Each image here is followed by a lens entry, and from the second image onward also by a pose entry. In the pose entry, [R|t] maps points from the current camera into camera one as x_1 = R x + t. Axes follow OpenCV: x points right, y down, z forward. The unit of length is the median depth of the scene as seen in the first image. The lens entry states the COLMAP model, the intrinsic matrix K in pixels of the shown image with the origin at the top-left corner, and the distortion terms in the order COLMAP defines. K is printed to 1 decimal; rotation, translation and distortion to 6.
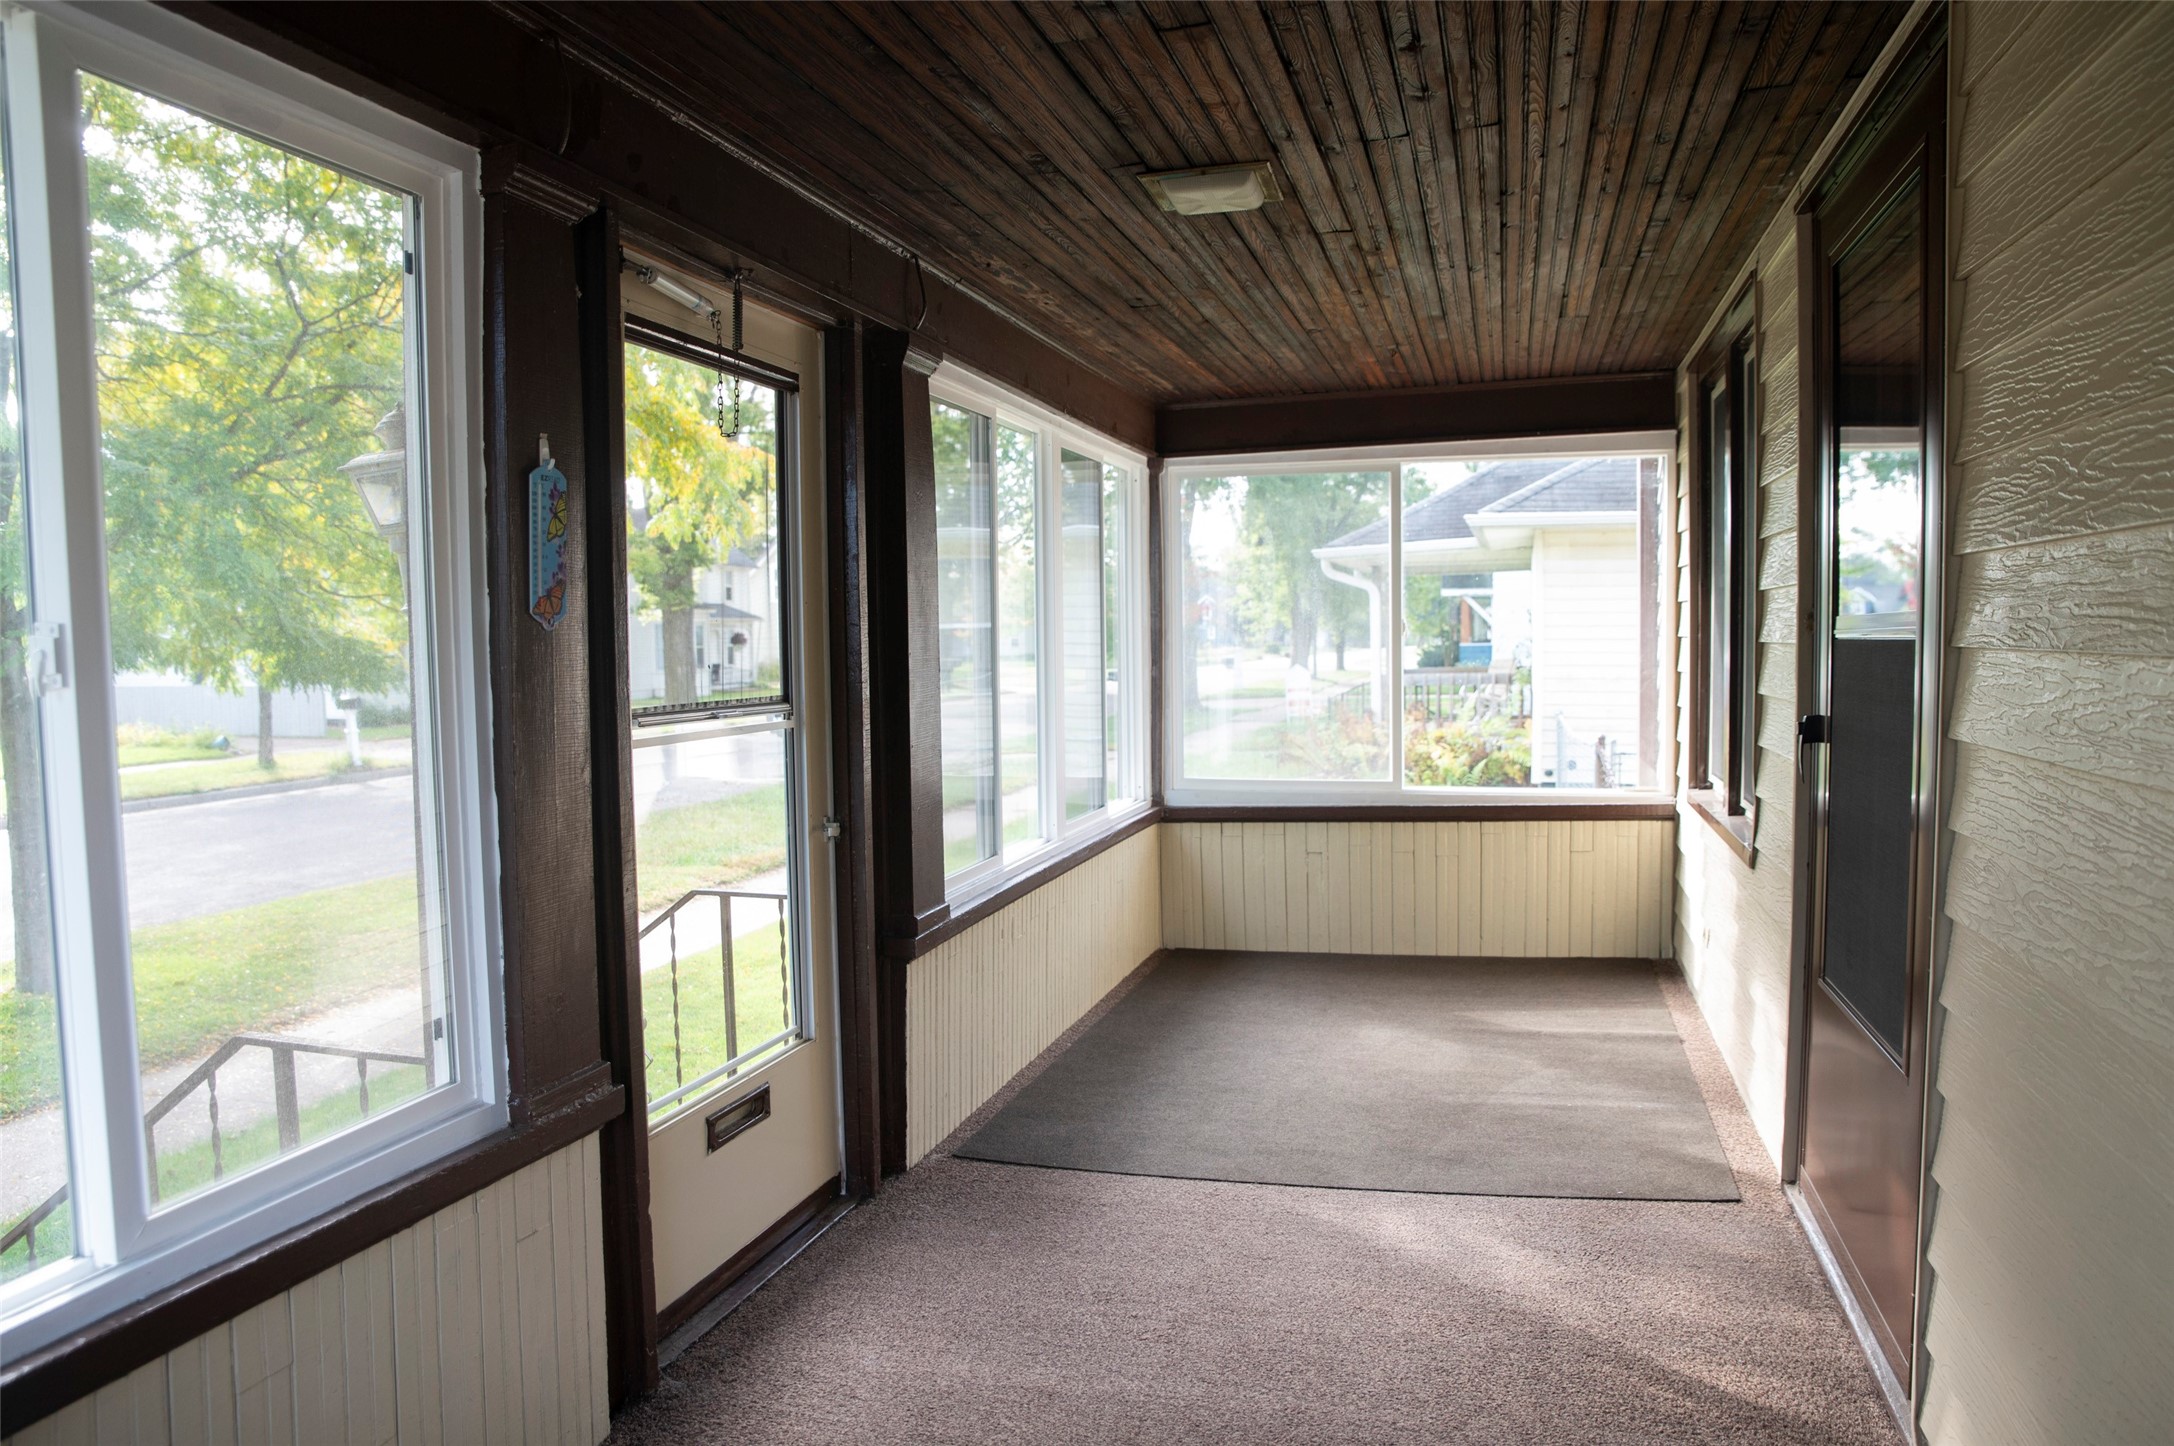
lens RADIAL K [[1483.7, 0, 1081.5], [0, 1483.7, 721.9], [0, 0, 1]] dist [-0.128521, 0.088460]
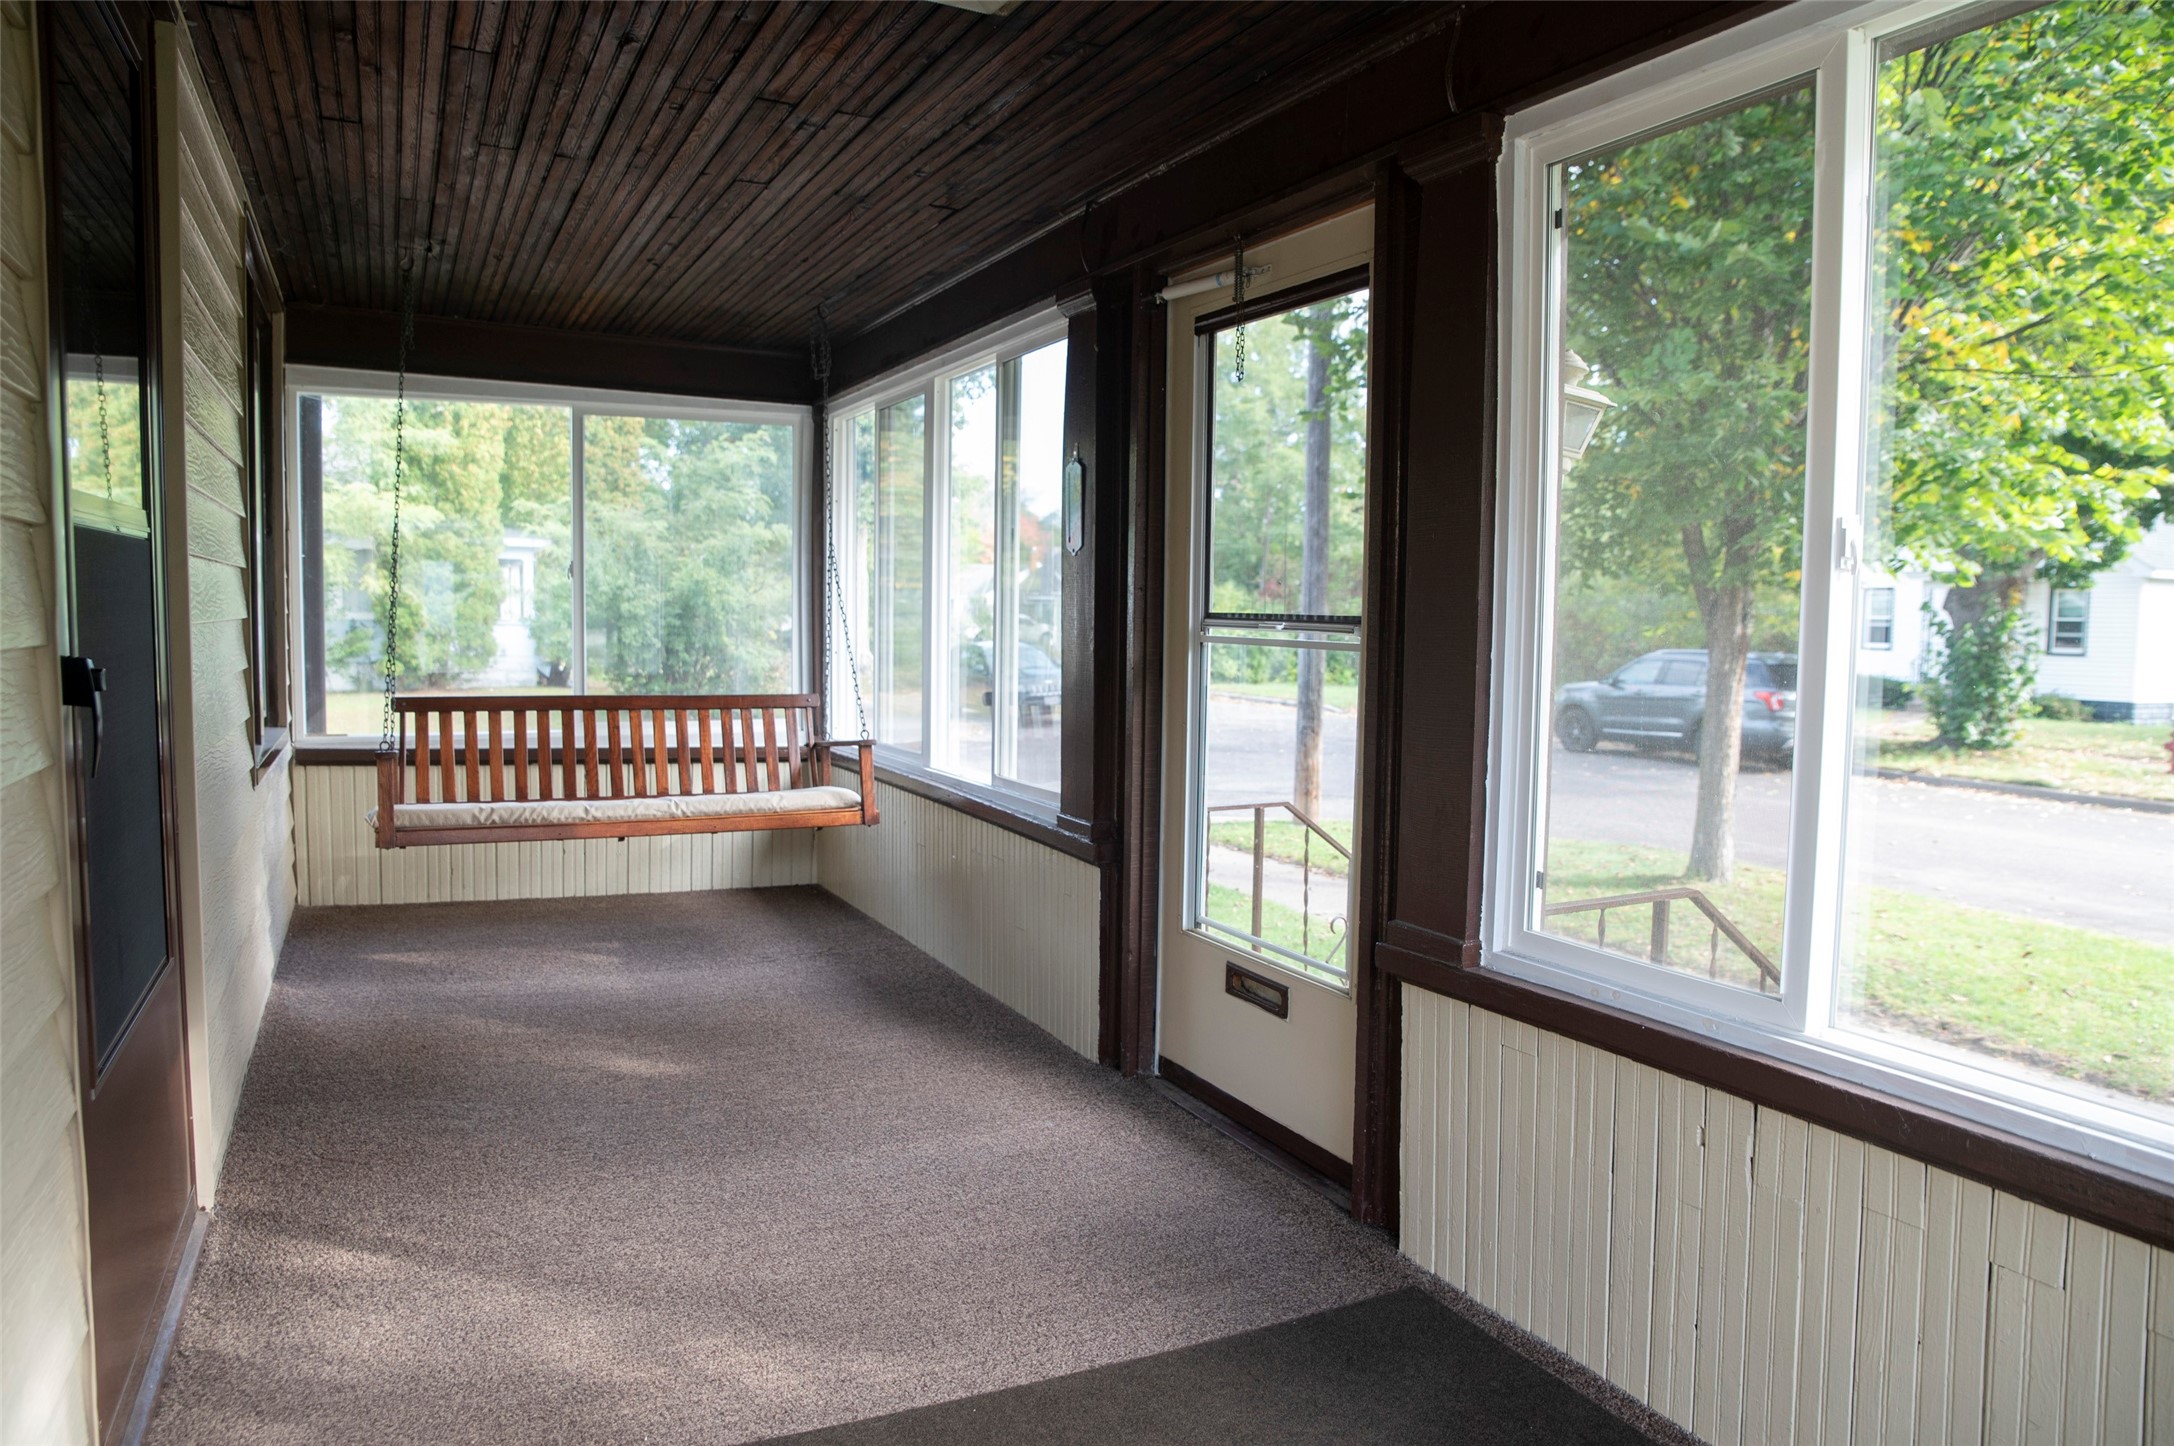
lens RADIAL K [[1483.7, 0, 1079.1], [0, 1483.7, 720.1], [0, 0, 1]] dist [-0.128521, 0.088460]
pose [[-0.751103, 0.054874, -0.657900, 0.610833], [-0.033879, 0.992023, 0.121421, -0.067662], [0.659315, 0.113488, -0.743252, 1.770791]]
